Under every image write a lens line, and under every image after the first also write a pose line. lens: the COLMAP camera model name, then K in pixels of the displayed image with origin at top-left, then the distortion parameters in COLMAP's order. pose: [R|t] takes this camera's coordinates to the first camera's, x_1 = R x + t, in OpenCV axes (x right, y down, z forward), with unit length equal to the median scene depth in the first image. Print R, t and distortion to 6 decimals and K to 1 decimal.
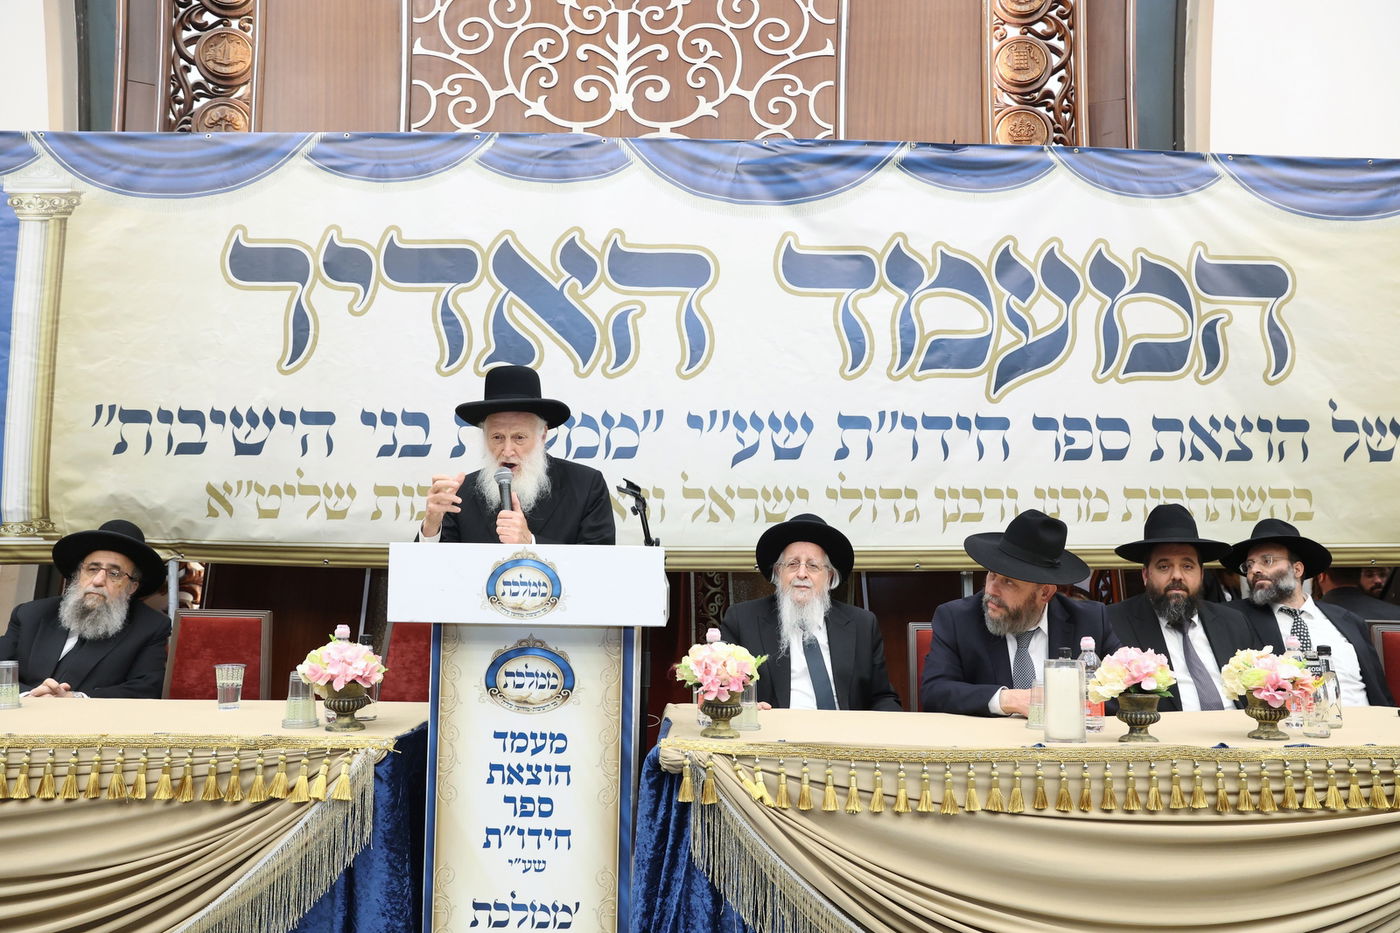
lens RADIAL K [[950.6, 0, 700.0], [0, 950.6, 466.5], [0, 0, 1]] dist [-0.091093, 0.058561]
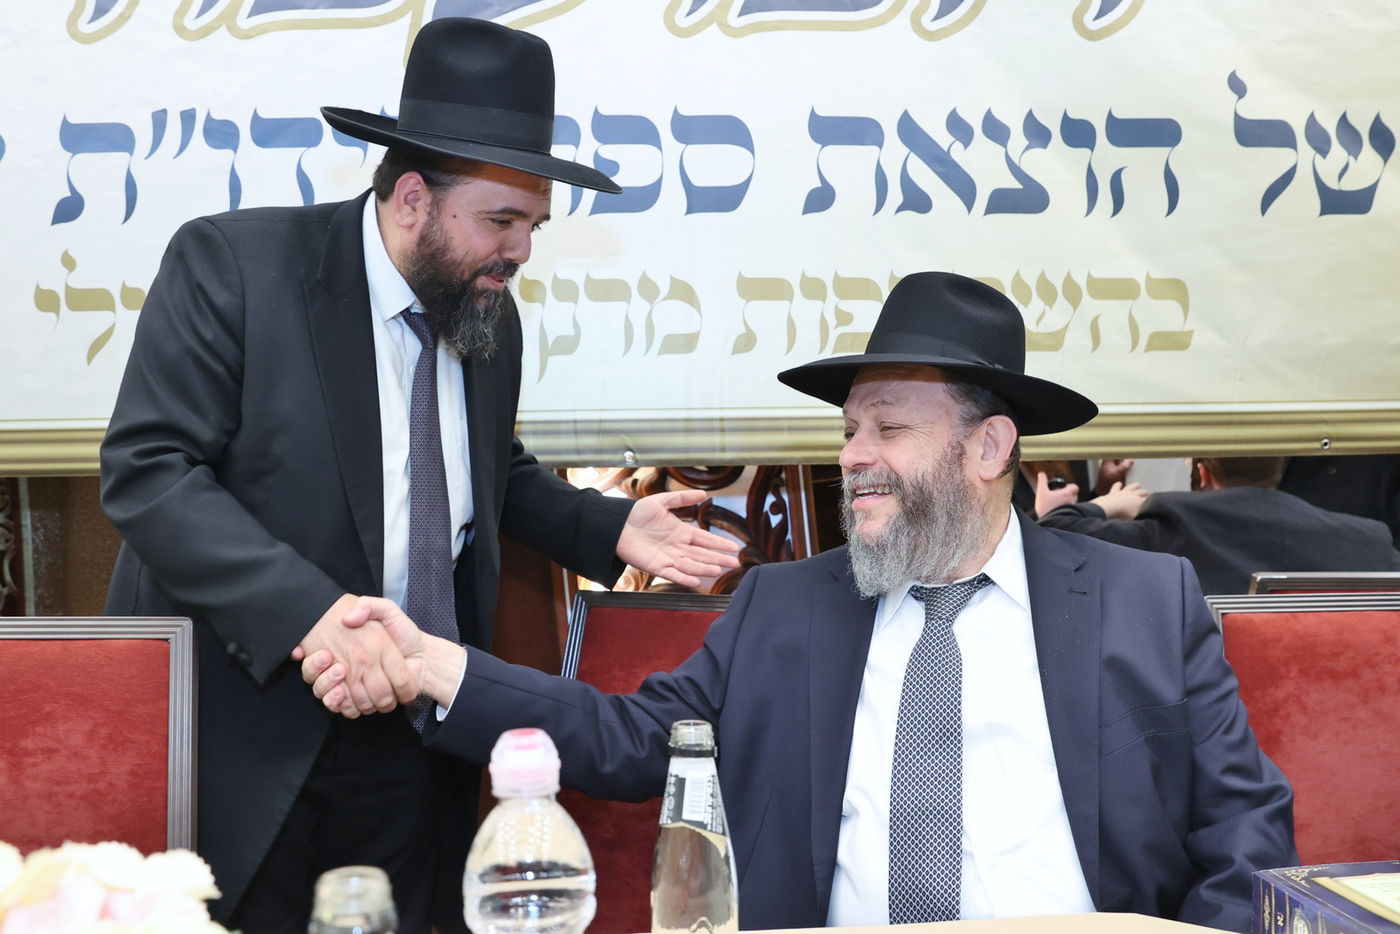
lens RADIAL K [[950.6, 0, 700.0], [0, 950.6, 467.0], [0, 0, 1]] dist [-0.091093, 0.058561]
pose [[0.999831, -0.016210, -0.008639, 0.435916], [0.016724, 0.997862, 0.063181, 0.082450], [0.007597, -0.063315, 0.997965, 0.555399]]
